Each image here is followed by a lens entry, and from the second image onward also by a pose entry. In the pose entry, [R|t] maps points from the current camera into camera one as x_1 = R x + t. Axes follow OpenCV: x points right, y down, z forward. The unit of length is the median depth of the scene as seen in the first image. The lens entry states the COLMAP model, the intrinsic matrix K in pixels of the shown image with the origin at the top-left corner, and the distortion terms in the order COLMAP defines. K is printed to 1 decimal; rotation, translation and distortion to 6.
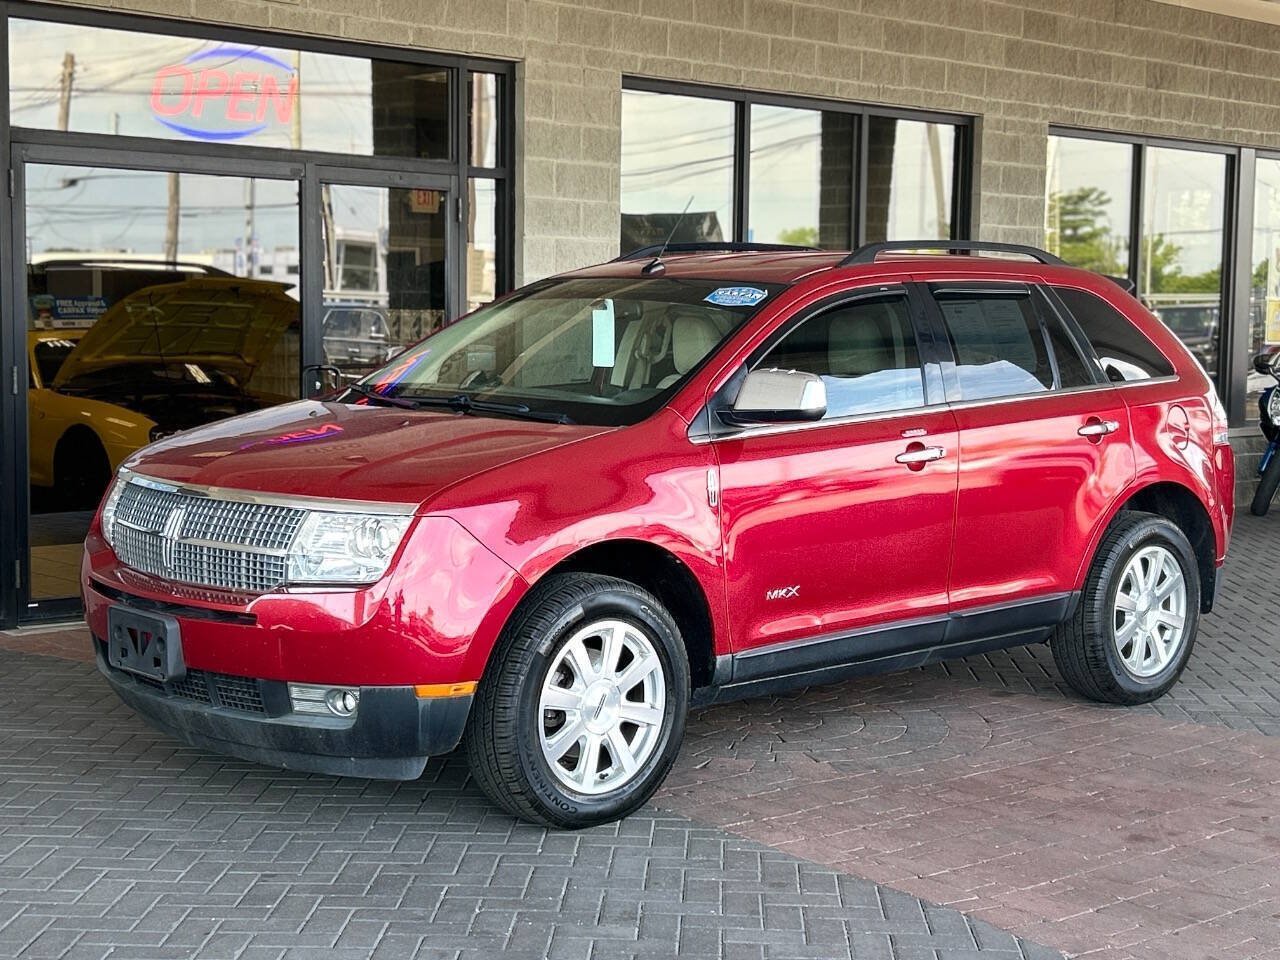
lens RADIAL K [[2017.7, 0, 649.7], [0, 2017.7, 480.6], [0, 0, 1]] dist [0.244933, -0.900705]
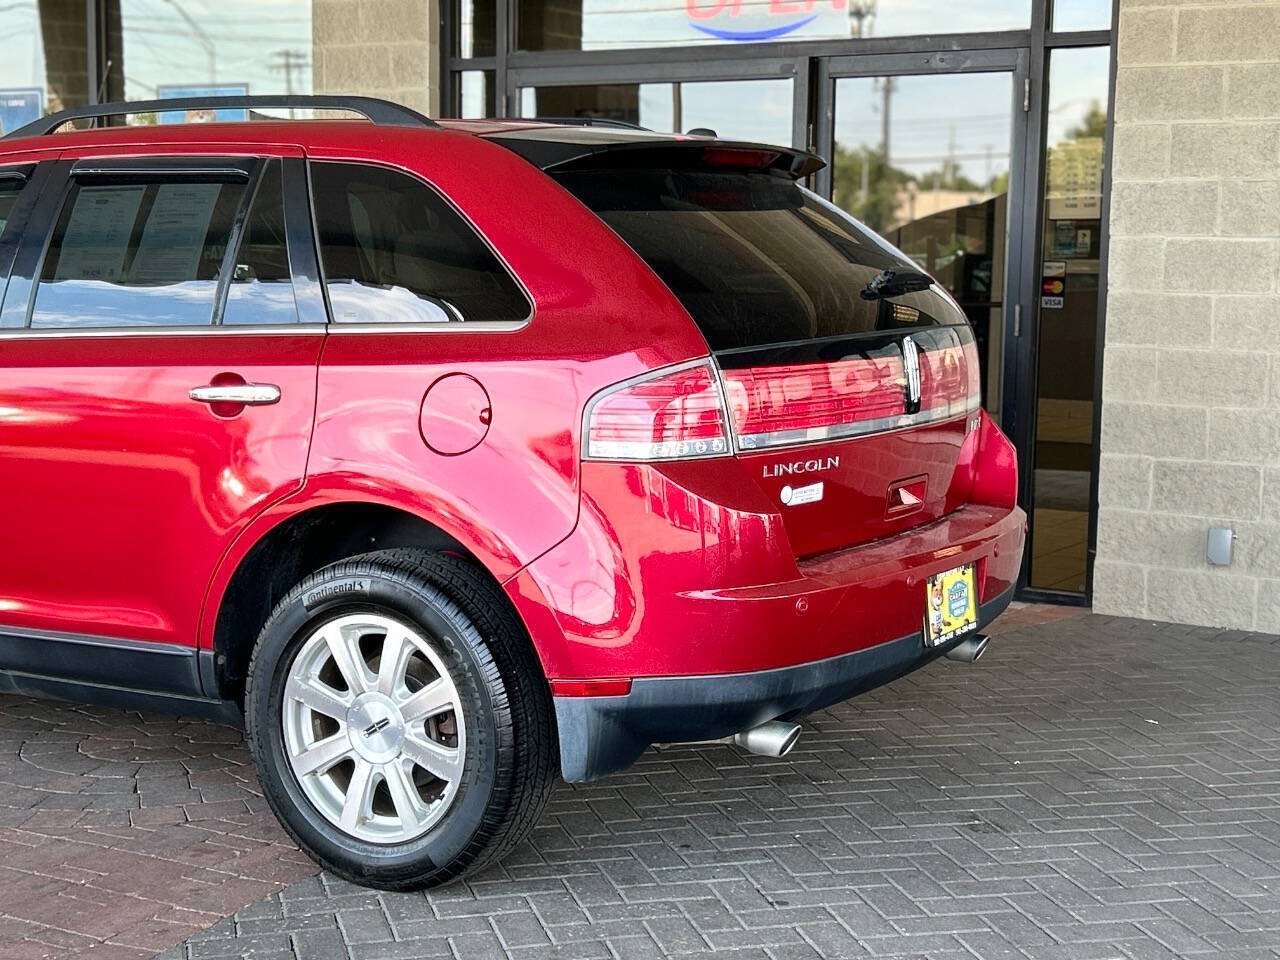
lens RADIAL K [[2017.7, 0, 649.7], [0, 2017.7, 480.6], [0, 0, 1]] dist [0.244933, -0.900705]
pose [[0.269137, 0.103929, -0.957478, 0.911597], [-0.092090, 0.992382, 0.081832, -0.066241], [0.958689, 0.066151, 0.276658, 1.041047]]
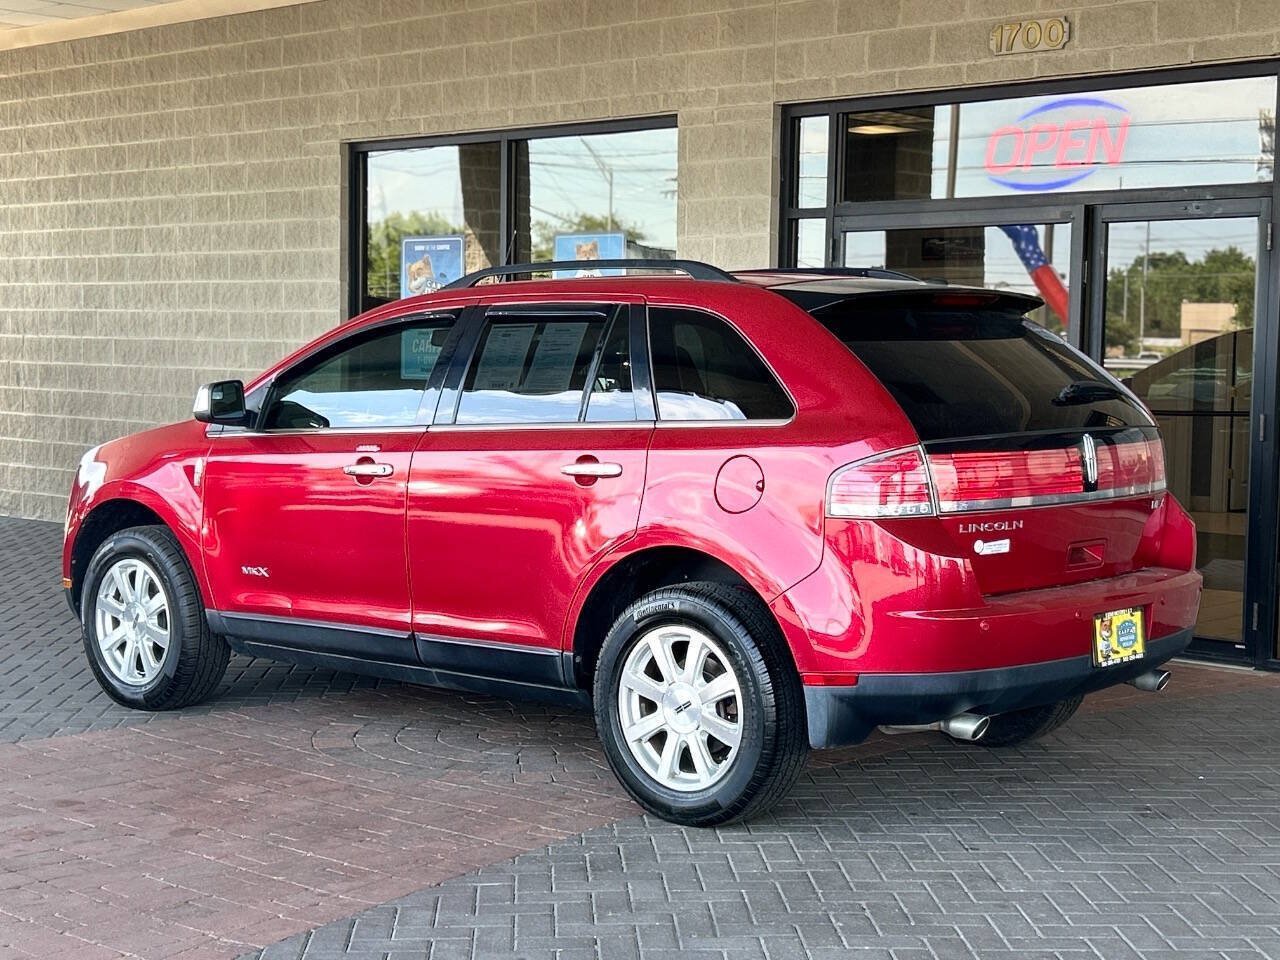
lens RADIAL K [[2017.7, 0, 649.7], [0, 2017.7, 480.6], [0, 0, 1]] dist [0.244933, -0.900705]
pose [[0.082364, 0.053759, -0.995151, 1.167153], [-0.098978, 0.994048, 0.045508, -0.067776], [0.991675, 0.094750, 0.087195, 1.038909]]
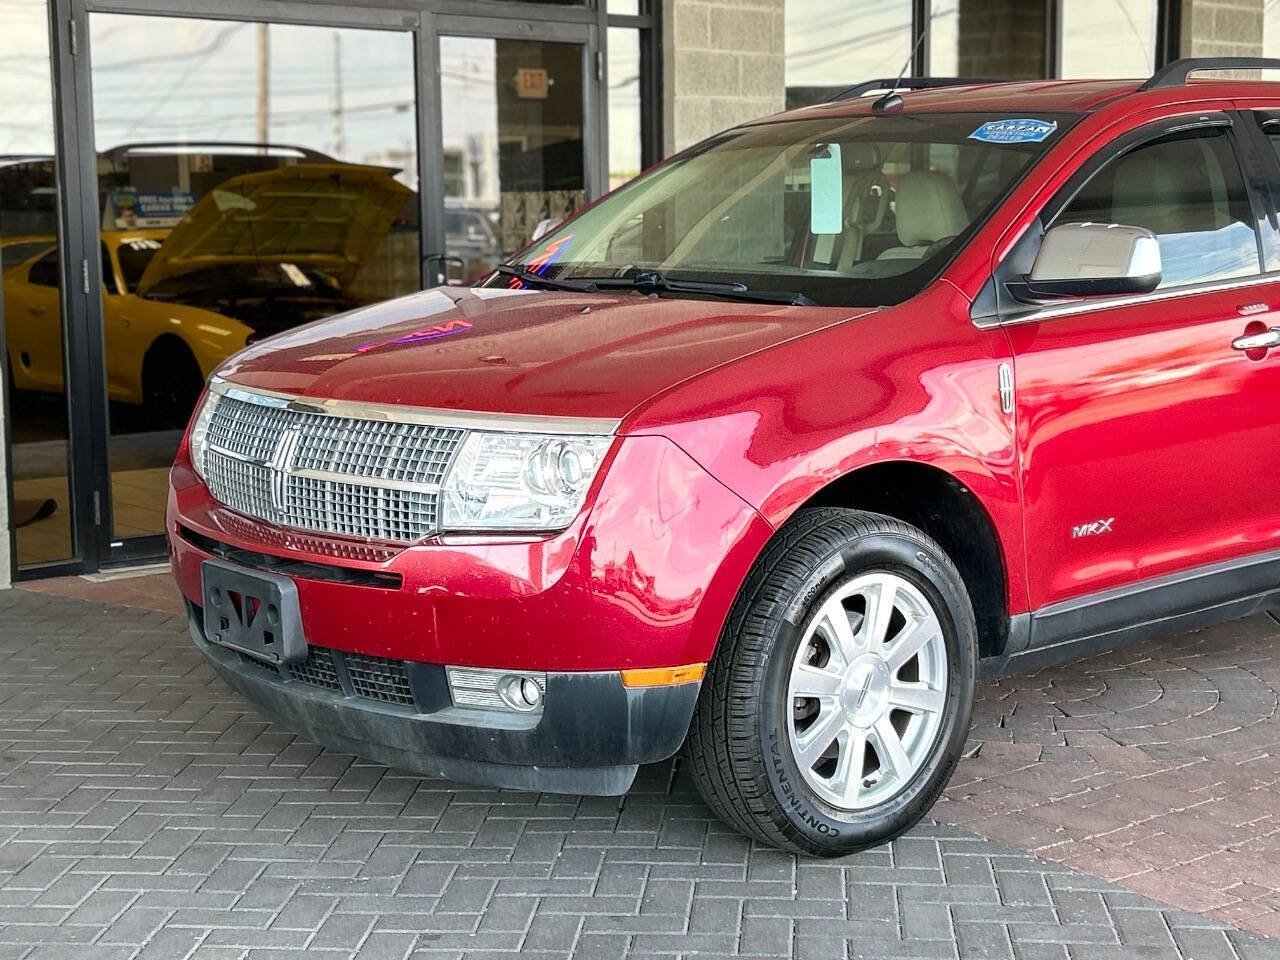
lens RADIAL K [[2017.7, 0, 649.7], [0, 2017.7, 480.6], [0, 0, 1]] dist [0.244933, -0.900705]
pose [[0.998817, -0.017590, -0.045328, -0.057931], [0.019658, 0.998767, 0.045587, 0.000781], [0.044470, -0.046424, 0.997931, 0.229629]]
